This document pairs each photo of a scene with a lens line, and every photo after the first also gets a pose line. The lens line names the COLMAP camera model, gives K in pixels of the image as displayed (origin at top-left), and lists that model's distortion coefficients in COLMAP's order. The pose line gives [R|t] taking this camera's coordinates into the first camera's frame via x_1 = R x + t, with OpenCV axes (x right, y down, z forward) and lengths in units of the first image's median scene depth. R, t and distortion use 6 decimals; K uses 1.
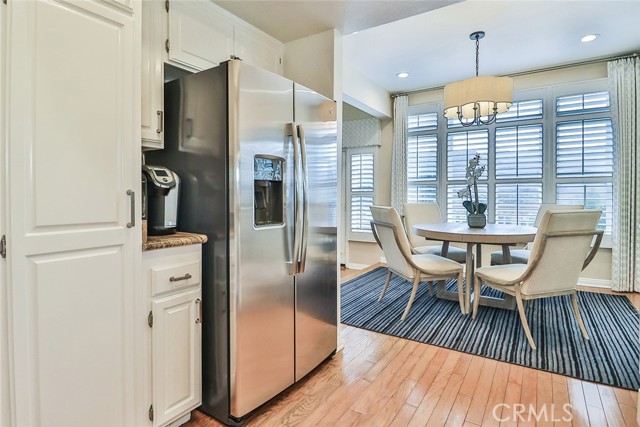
lens RADIAL K [[339.6, 0, 323.3], [0, 339.6, 197.0], [0, 0, 1]] dist [-0.013259, -0.002251]
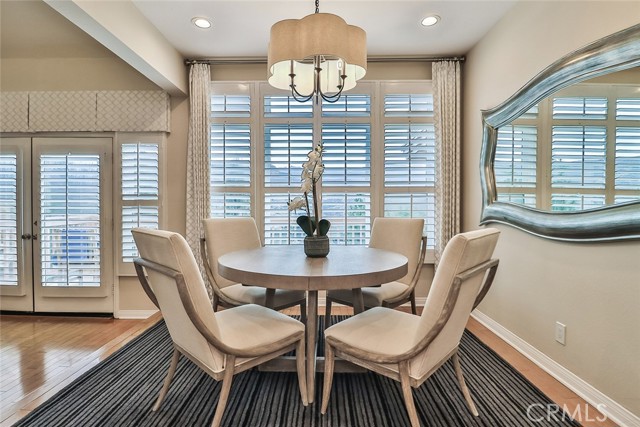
lens RADIAL K [[339.6, 0, 323.7], [0, 339.6, 214.8], [0, 0, 1]] dist [-0.013259, -0.002251]
pose [[0.846333, -0.013041, 0.532494, 0.084145], [0.000329, 0.999713, 0.023961, -0.004873], [-0.532654, -0.020104, 0.846094, 0.323842]]
